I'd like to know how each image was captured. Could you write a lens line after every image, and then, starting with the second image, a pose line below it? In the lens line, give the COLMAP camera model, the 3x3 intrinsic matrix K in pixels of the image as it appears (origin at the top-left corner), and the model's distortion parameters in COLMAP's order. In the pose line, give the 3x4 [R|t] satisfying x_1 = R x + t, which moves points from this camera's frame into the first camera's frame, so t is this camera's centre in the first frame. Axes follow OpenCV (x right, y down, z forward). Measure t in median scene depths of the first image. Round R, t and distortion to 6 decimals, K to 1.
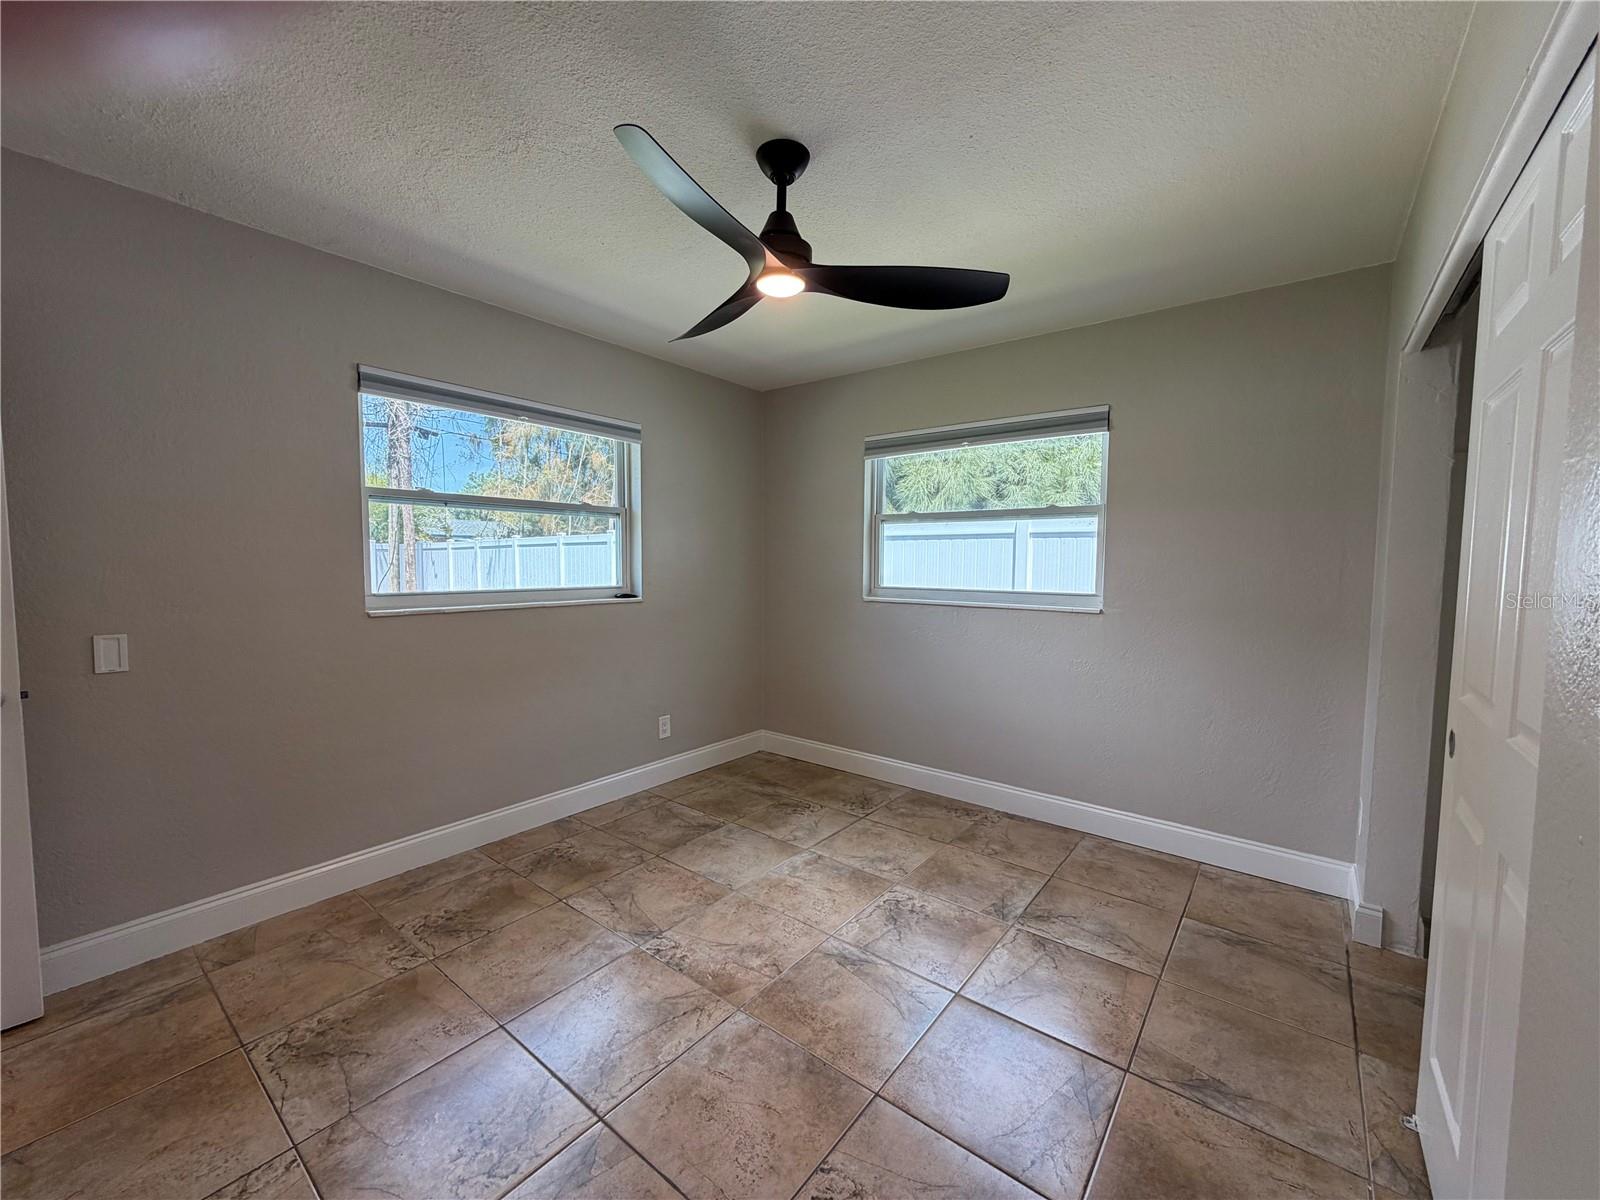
lens RADIAL K [[635.8, 0, 797.2], [0, 635.8, 600.6], [0, 0, 1]] dist [-0.001011, 0.000077]
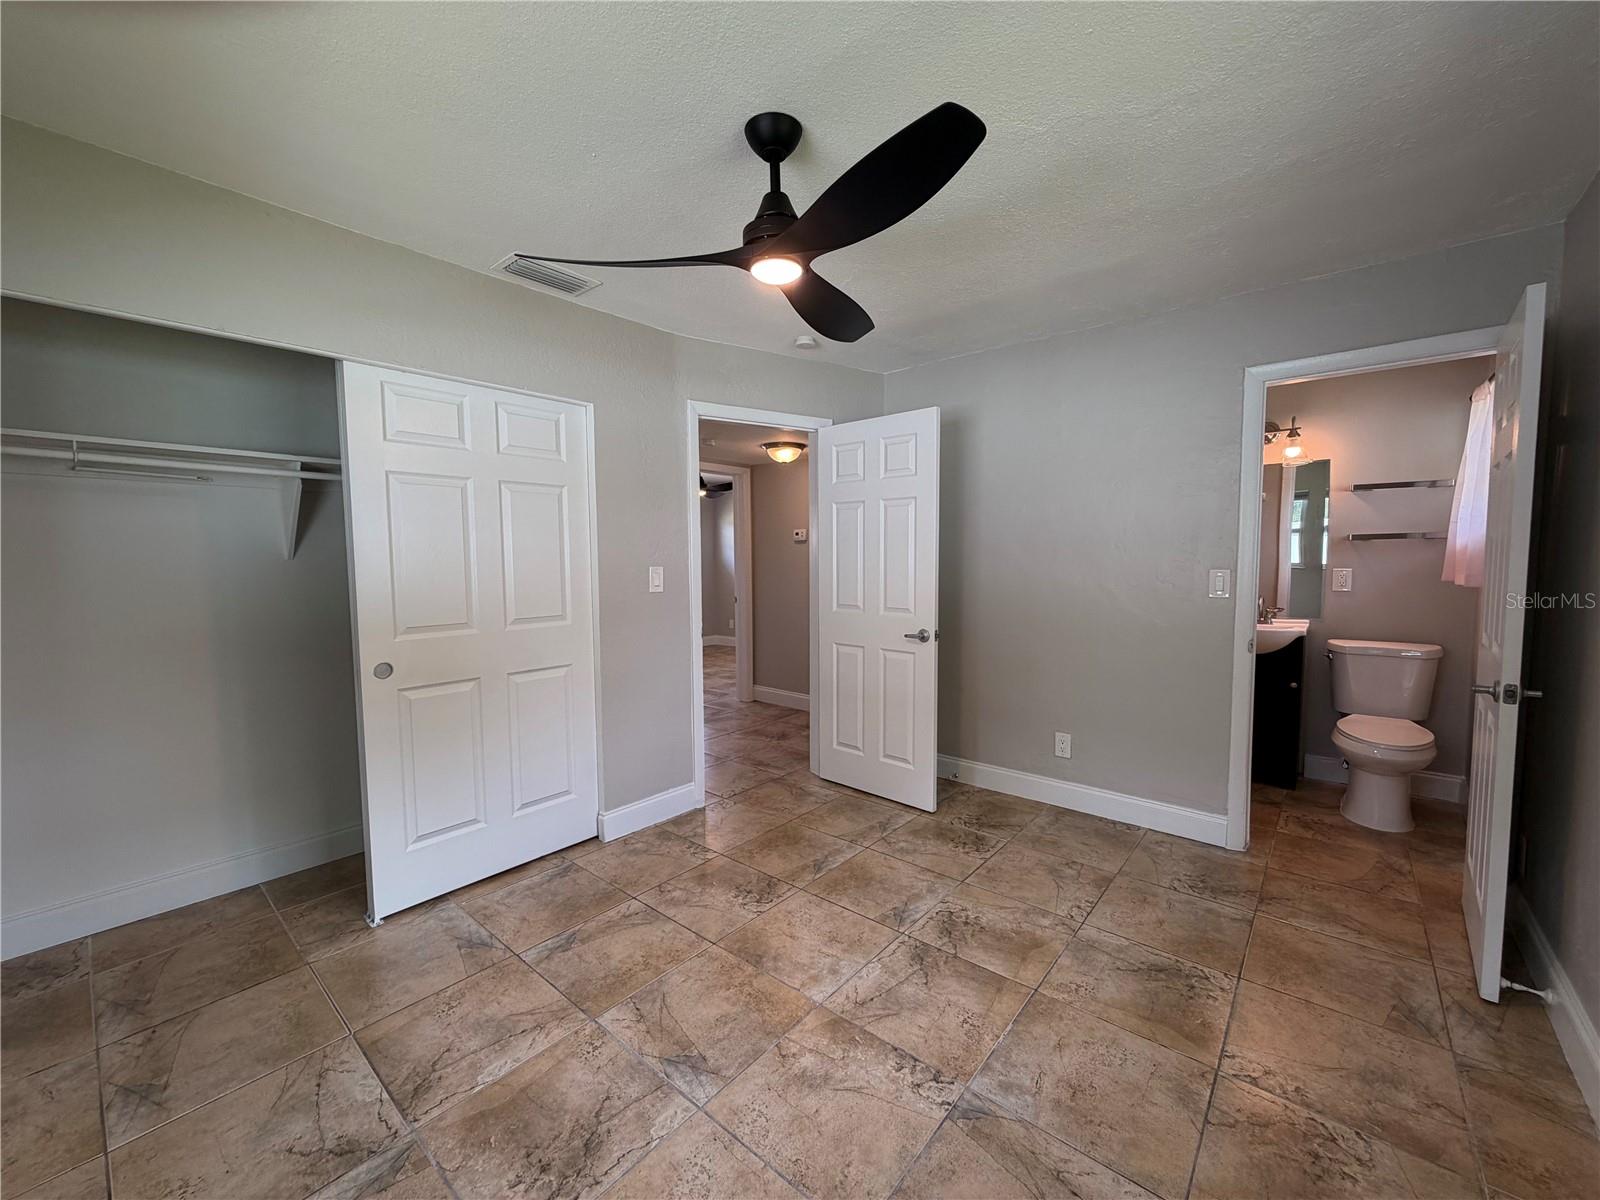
lens RADIAL K [[635.8, 0, 797.2], [0, 635.8, 600.6], [0, 0, 1]] dist [-0.001011, 0.000077]
pose [[-0.999311, -0.004658, 0.036821, -0.064059], [0.000262, 0.991184, 0.132493, -0.095920], [-0.037114, 0.132411, -0.990500, 1.389790]]
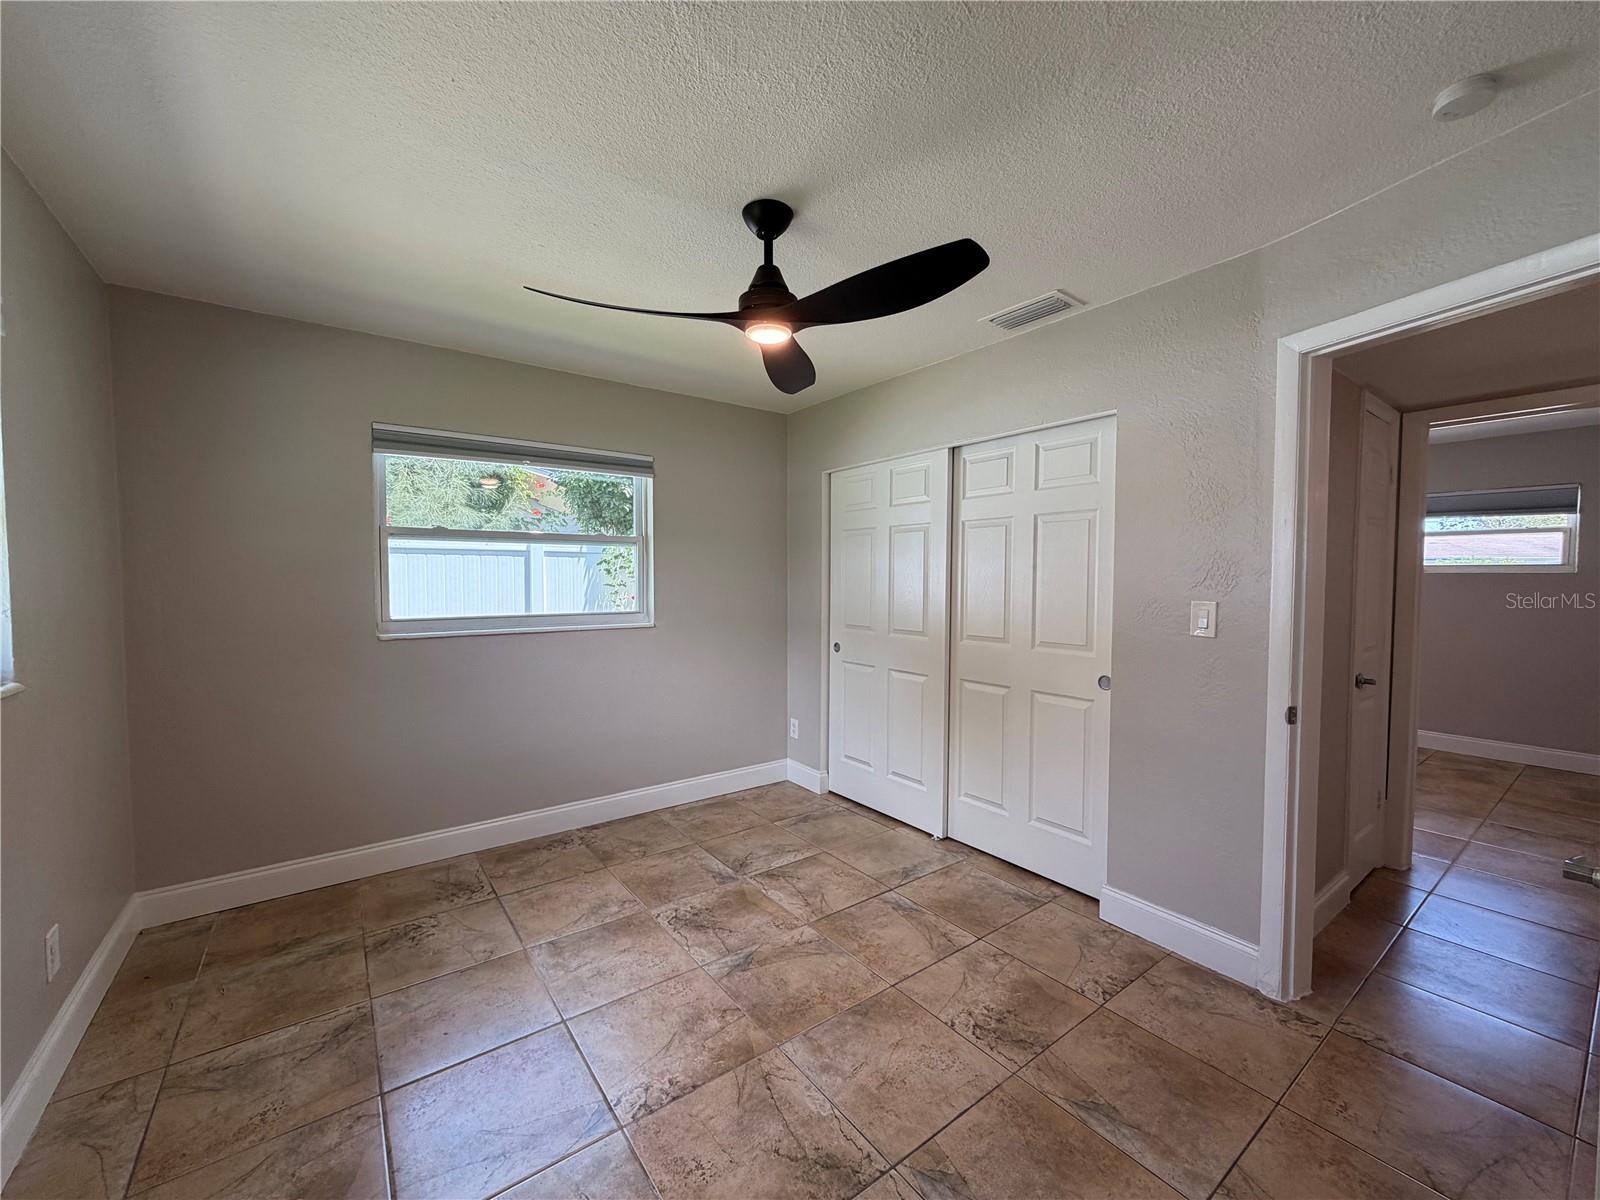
lens RADIAL K [[635.8, 0, 797.2], [0, 635.8, 600.6], [0, 0, 1]] dist [-0.001011, 0.000077]
pose [[0.260038, -0.044192, 0.964586, -0.730229], [0.060198, 0.997751, 0.029483, -0.057404], [-0.963720, 0.050399, 0.262114, 0.487689]]
